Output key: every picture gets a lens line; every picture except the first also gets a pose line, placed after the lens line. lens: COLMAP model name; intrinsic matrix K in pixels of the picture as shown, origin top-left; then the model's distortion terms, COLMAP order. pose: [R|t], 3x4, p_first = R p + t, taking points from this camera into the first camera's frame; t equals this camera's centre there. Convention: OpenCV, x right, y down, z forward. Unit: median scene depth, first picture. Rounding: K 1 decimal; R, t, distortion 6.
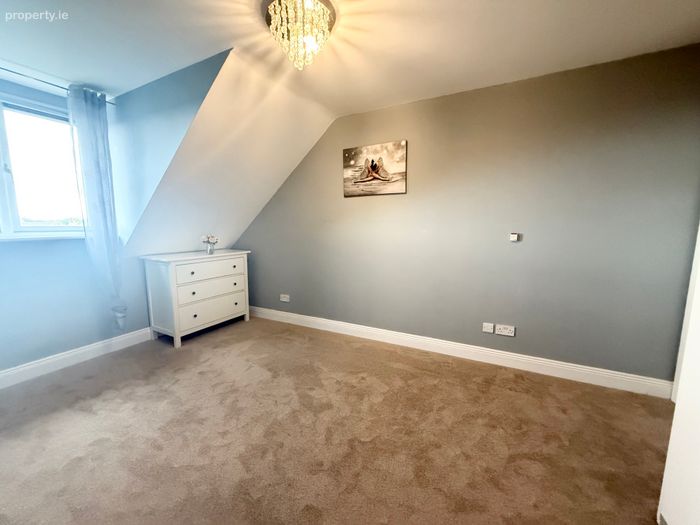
lens RADIAL K [[278.6, 0, 347.5], [0, 278.6, 260.6], [0, 0, 1]] dist [0.000050, -0.000565]
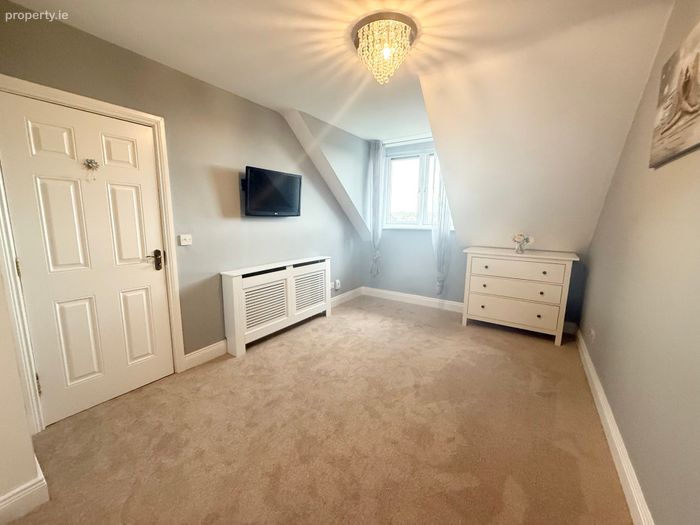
lens RADIAL K [[278.6, 0, 346.8], [0, 278.6, 262.2], [0, 0, 1]] dist [0.000050, -0.000565]
pose [[-0.114148, 0.157338, -0.980926, 0.595971], [-0.131687, 0.976270, 0.171916, -0.093399], [0.984697, 0.148798, -0.090720, 0.603019]]
